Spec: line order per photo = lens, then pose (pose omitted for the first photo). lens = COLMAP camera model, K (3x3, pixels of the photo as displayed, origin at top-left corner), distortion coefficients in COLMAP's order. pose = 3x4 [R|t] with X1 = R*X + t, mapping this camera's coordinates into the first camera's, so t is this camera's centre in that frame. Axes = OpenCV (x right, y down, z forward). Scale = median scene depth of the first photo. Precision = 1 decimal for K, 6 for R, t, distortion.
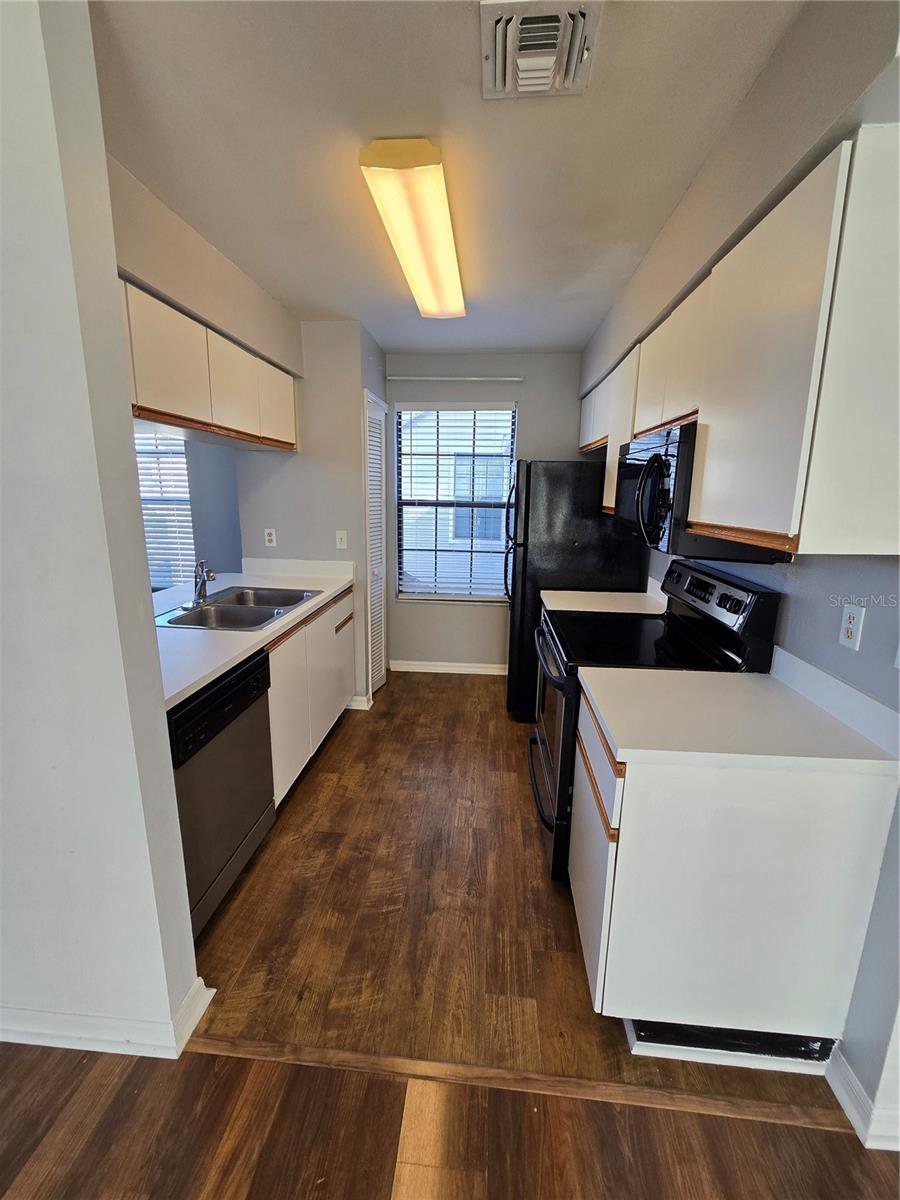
lens RADIAL K [[493.3, 0, 440.1], [0, 493.3, 606.7], [0, 0, 1]] dist [-0.007398, 0.001969]
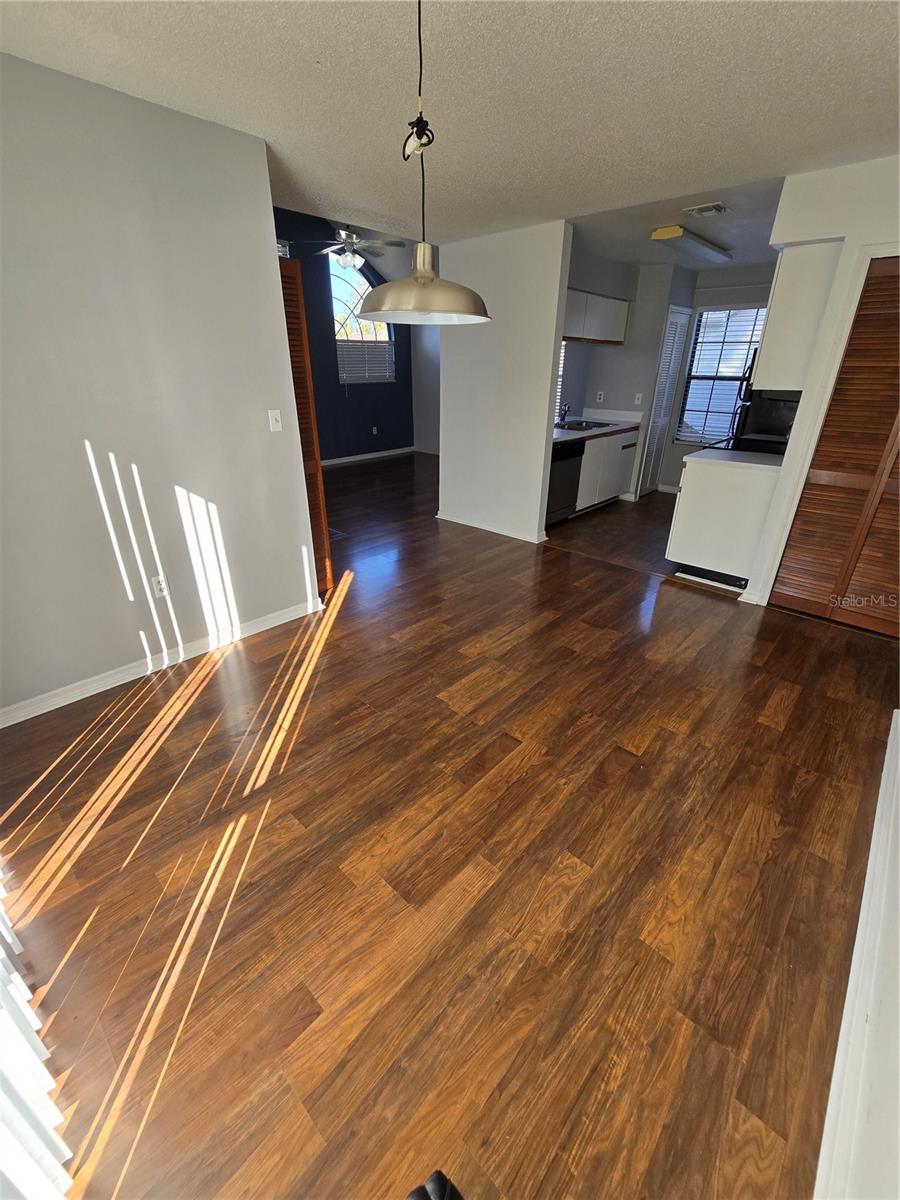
lens RADIAL K [[493.3, 0, 448.0], [0, 493.3, 603.8], [0, 0, 1]] dist [-0.007398, 0.001969]
pose [[0.804570, 0.251709, -0.537876, 0.407801], [-0.129134, 0.958212, 0.255252, 0.218733], [0.579648, -0.135910, 0.803453, -0.972088]]
